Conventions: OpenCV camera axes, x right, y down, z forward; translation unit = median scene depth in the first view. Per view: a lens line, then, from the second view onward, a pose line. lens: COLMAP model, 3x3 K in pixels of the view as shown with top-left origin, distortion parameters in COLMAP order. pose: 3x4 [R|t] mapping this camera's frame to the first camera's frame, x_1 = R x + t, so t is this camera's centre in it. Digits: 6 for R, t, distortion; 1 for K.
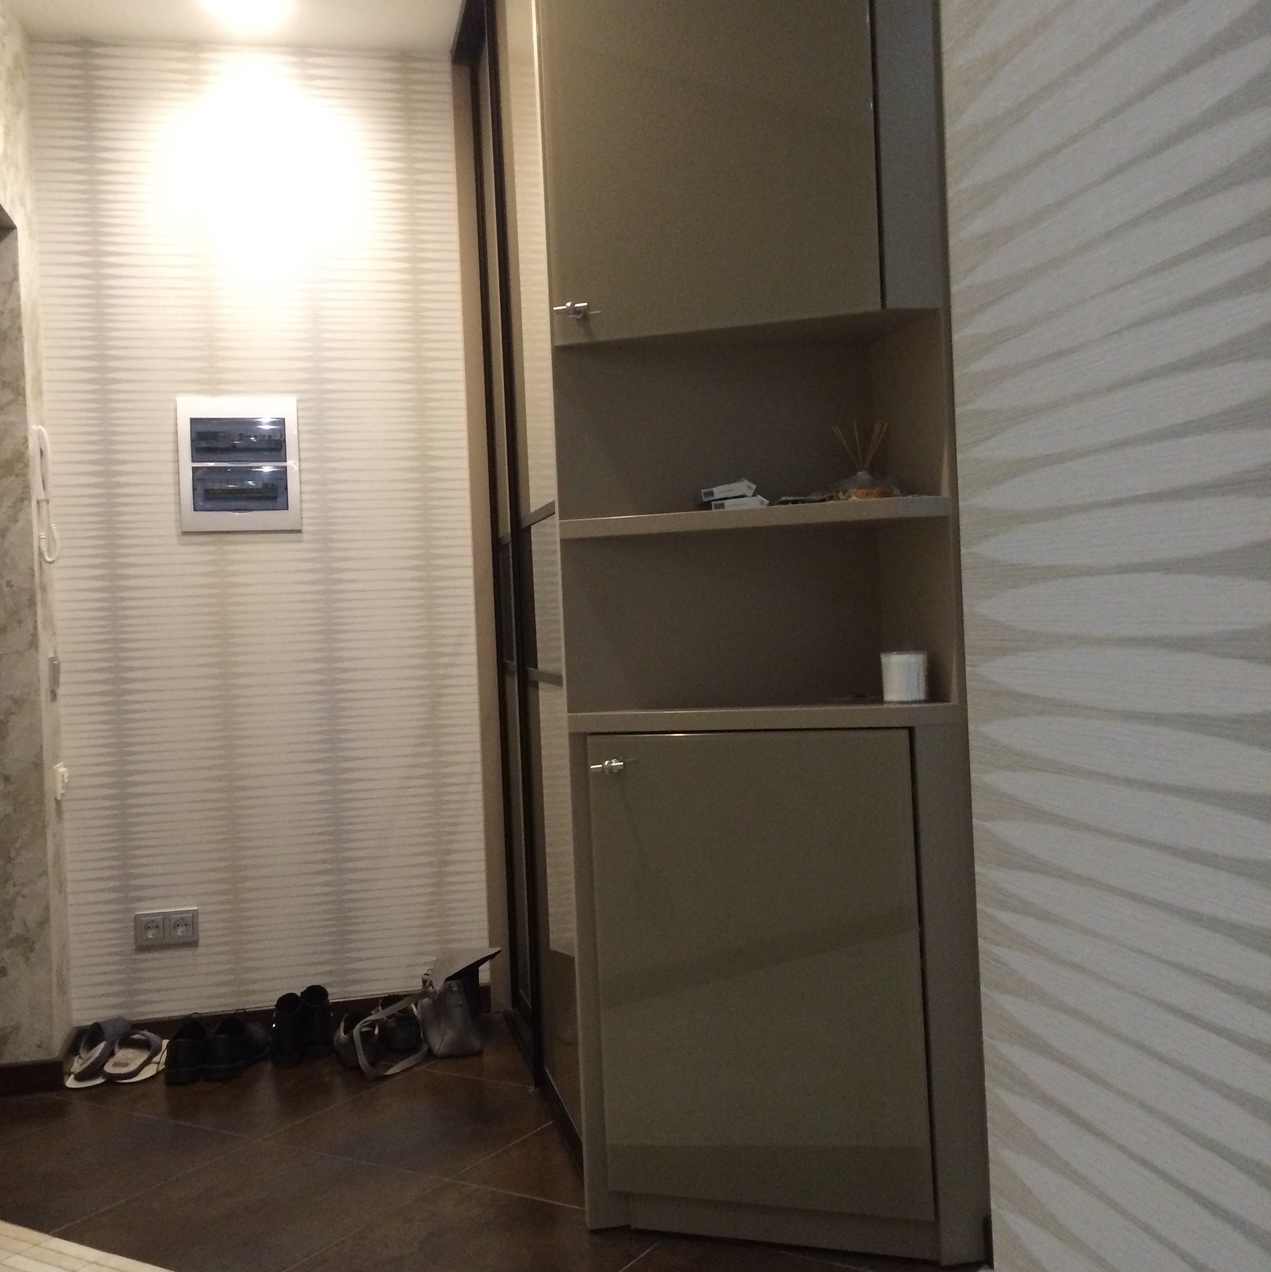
lens RADIAL K [[1436.5, 0, 636.3], [0, 1436.5, 623.2], [0, 0, 1]] dist [0.066365, -0.047639]
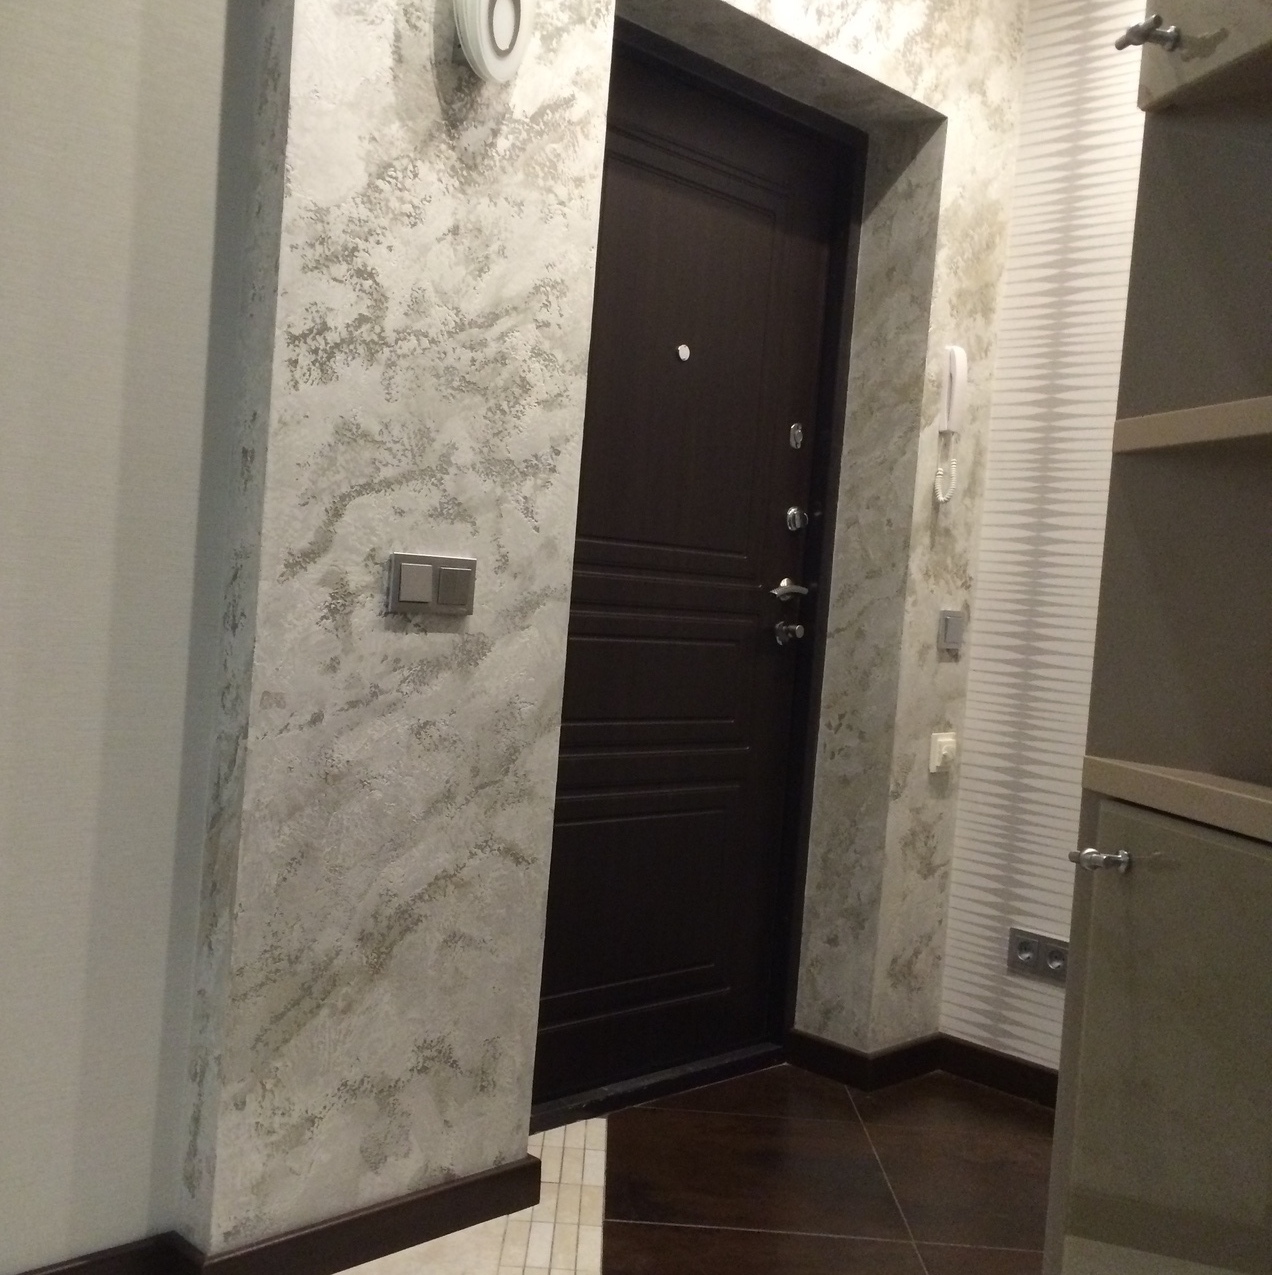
lens RADIAL K [[1439.9, 0, 636.8], [0, 1439.9, 624.7], [0, 0, 1]] dist [0.066365, -0.047639]
pose [[0.539150, 0.111736, -0.834765, 0.238871], [-0.106052, 0.992278, 0.064324, -0.005083], [0.835506, 0.053848, 0.546836, 0.380794]]
